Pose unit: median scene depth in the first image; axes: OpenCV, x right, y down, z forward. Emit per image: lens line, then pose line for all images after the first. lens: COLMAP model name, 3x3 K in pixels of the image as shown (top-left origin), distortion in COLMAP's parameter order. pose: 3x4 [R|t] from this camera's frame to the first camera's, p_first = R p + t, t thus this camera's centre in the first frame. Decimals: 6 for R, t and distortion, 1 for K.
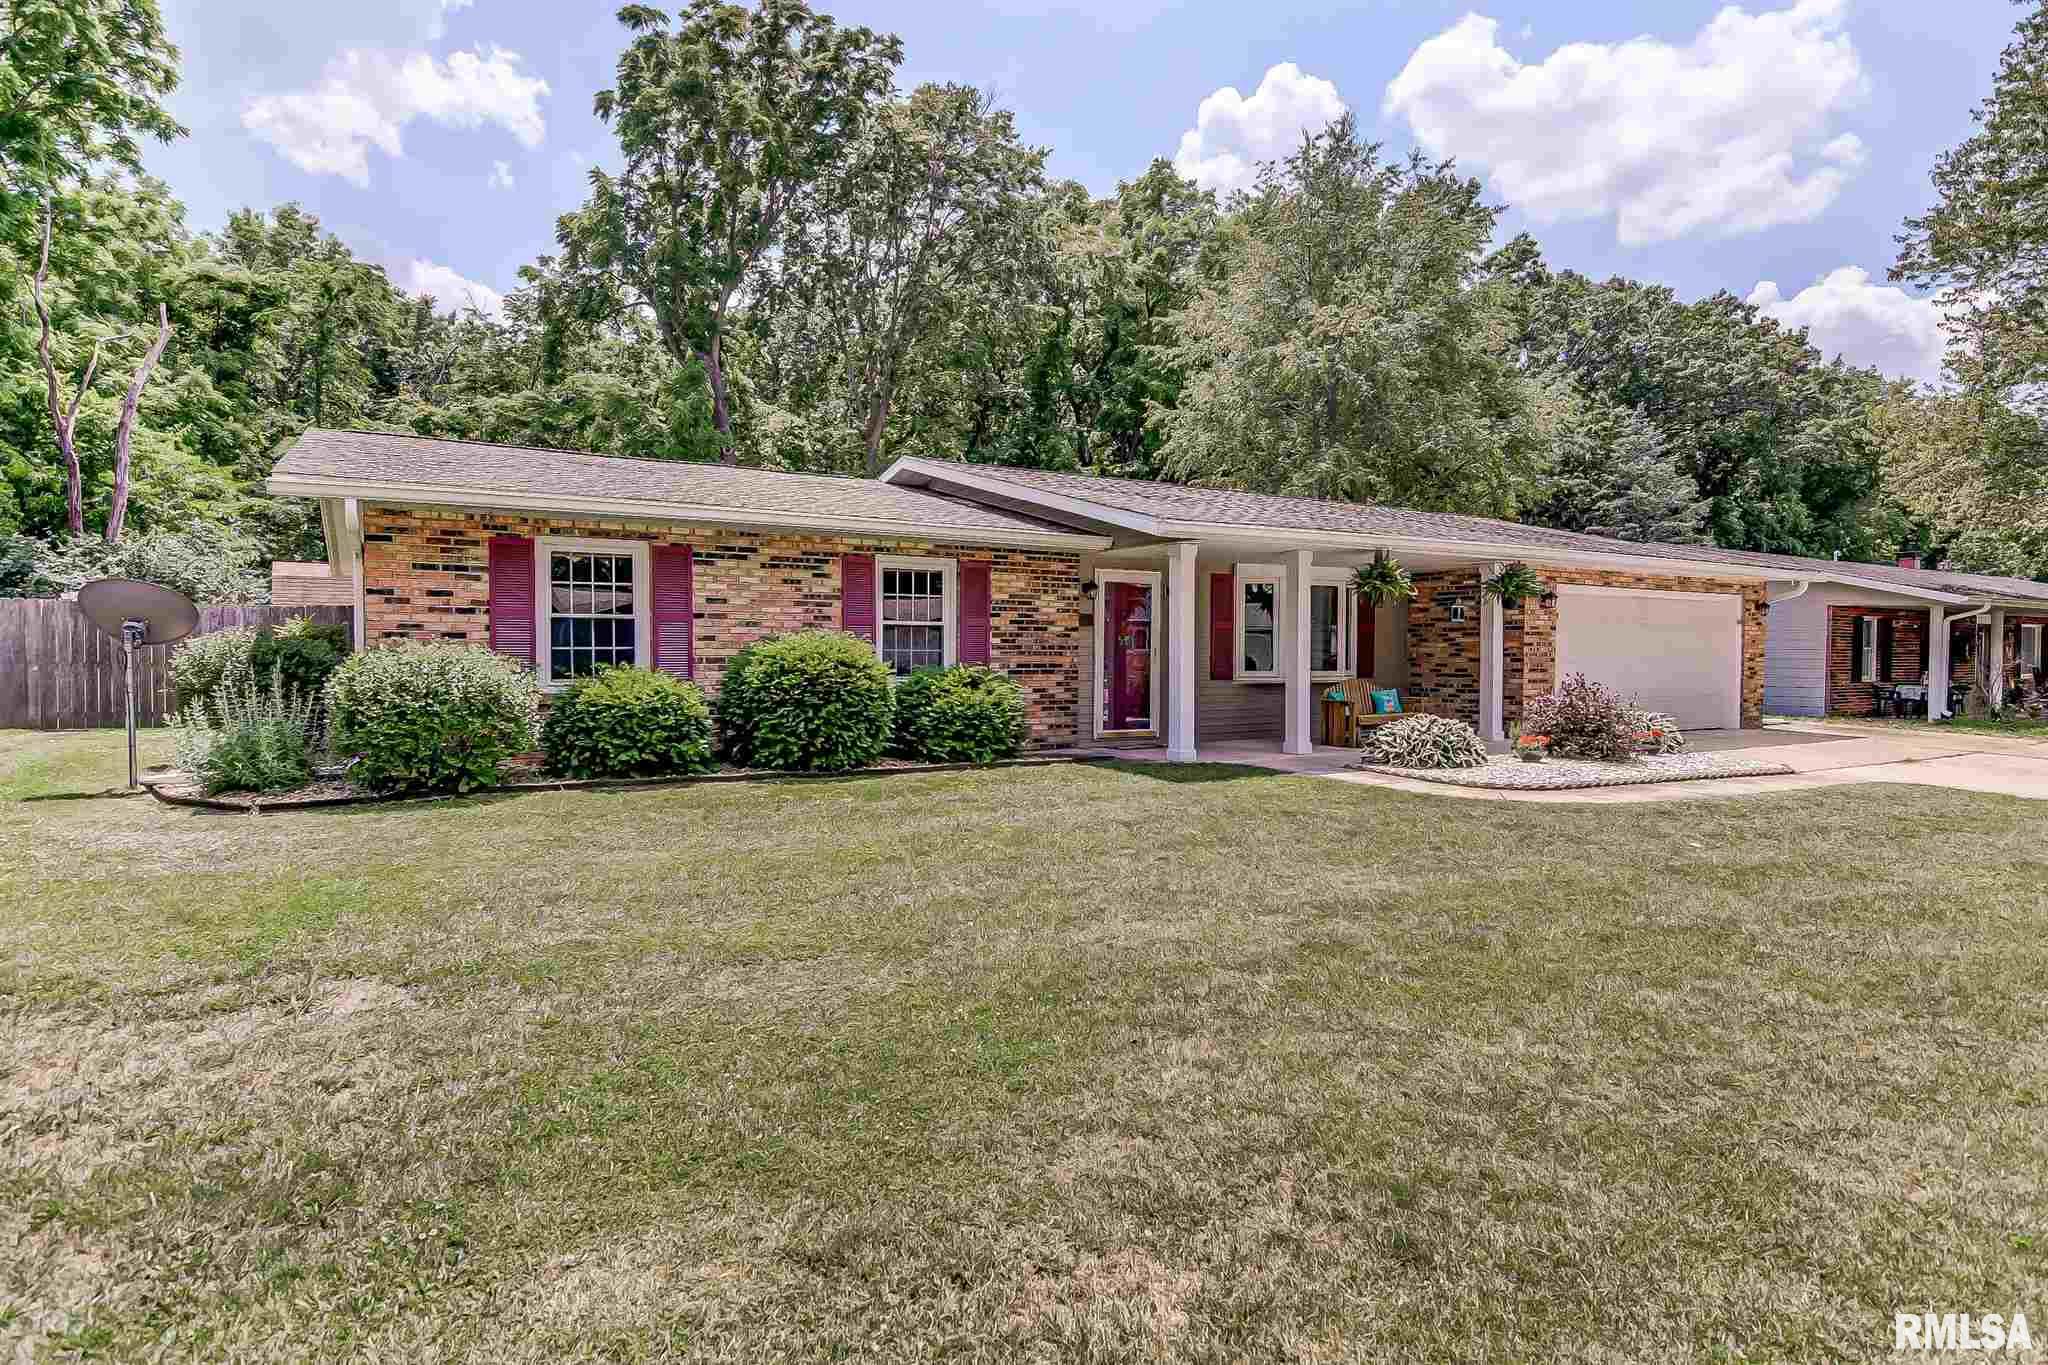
lens RADIAL K [[1076.8, 0, 1024.0], [0, 1076.8, 682.5], [0, 0, 1]] dist [0.014808, -0.015872]
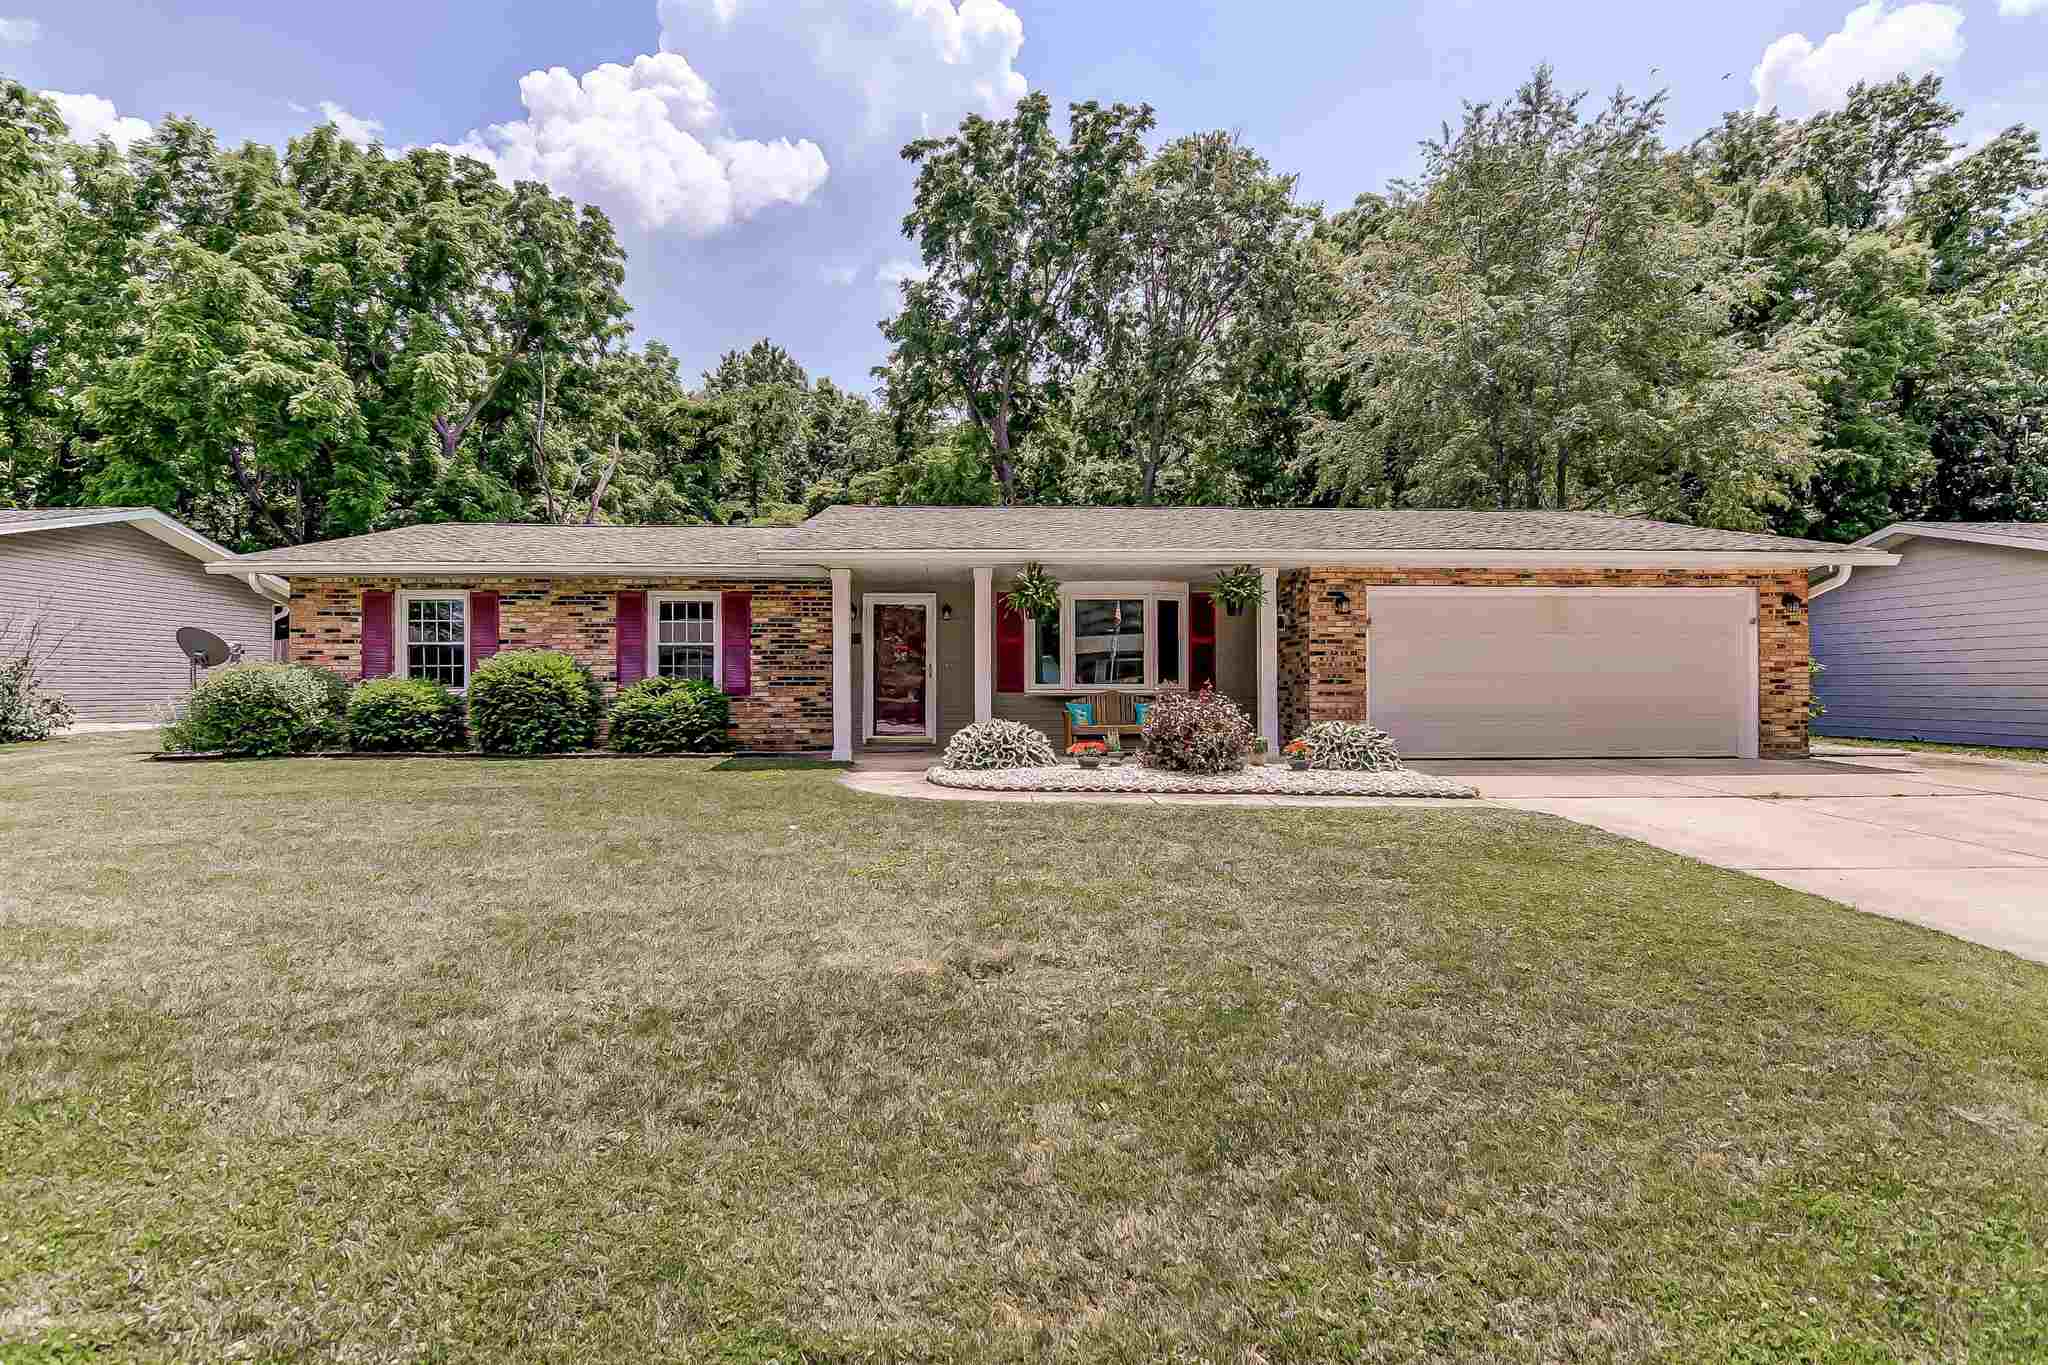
lens RADIAL K [[1051.4, 0, 1024.0], [0, 1051.4, 682.5], [0, 0, 1]] dist [0.000362, -0.000102]
pose [[0.883403, -0.006504, -0.468569, 0.775525], [-0.007847, 0.999558, -0.028667, 0.019921], [0.468549, 0.029001, 0.882961, 0.108276]]
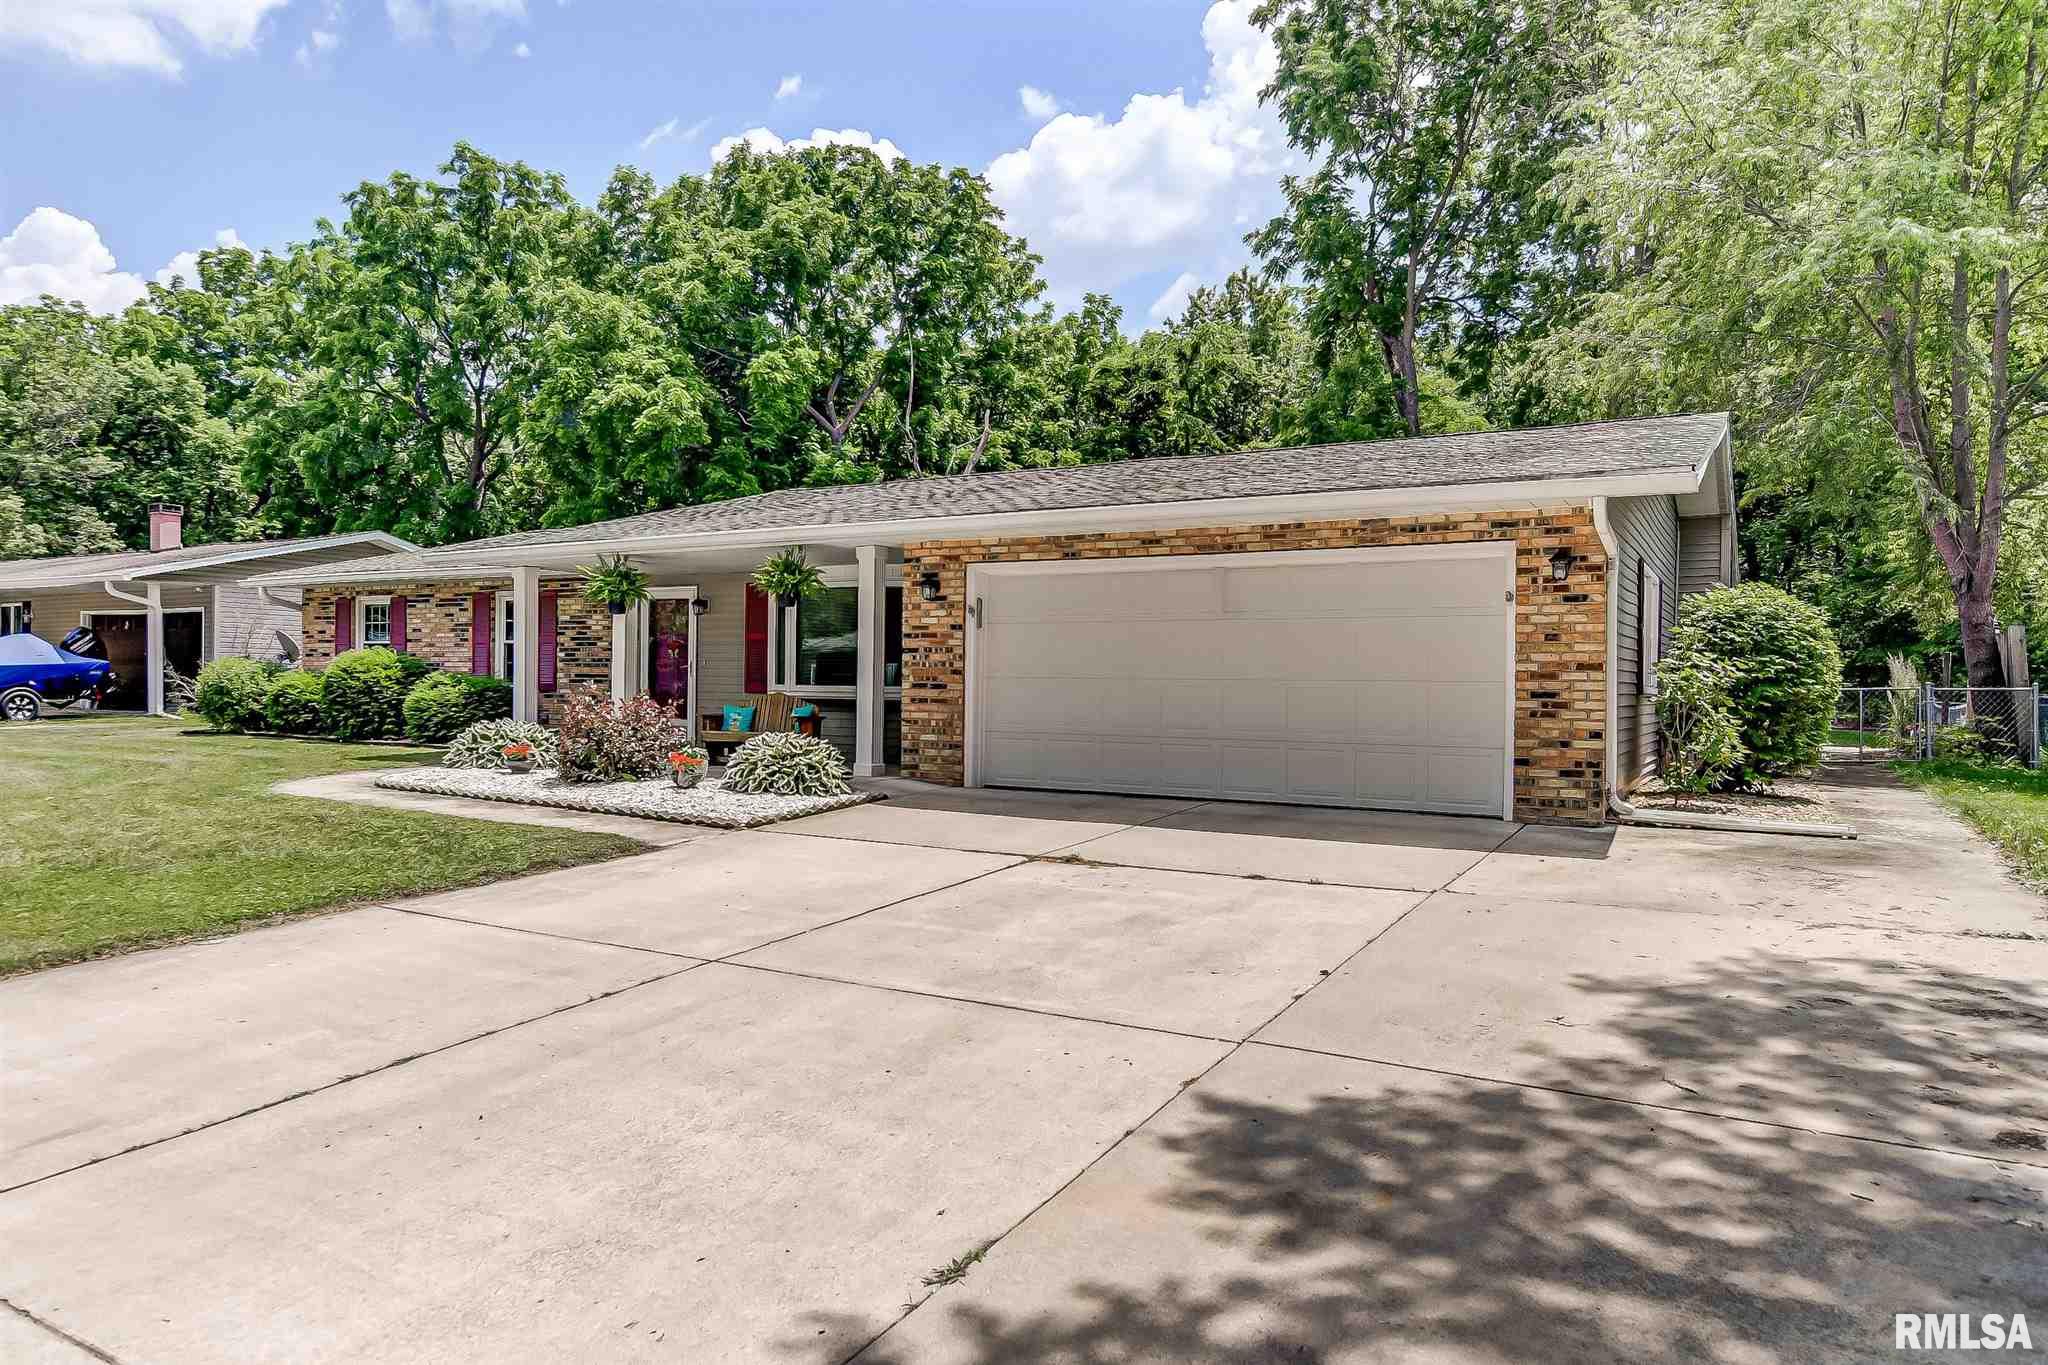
lens RADIAL K [[1308.3, 0, 1024.0], [0, 1308.3, 682.5], [0, 0, 1]] dist [0.002231, -0.000179]
pose [[0.476936, 0.003180, -0.878932, 1.505208], [-0.033634, 0.999327, -0.014635, -0.003360], [0.878294, 0.036542, 0.476722, 0.748993]]
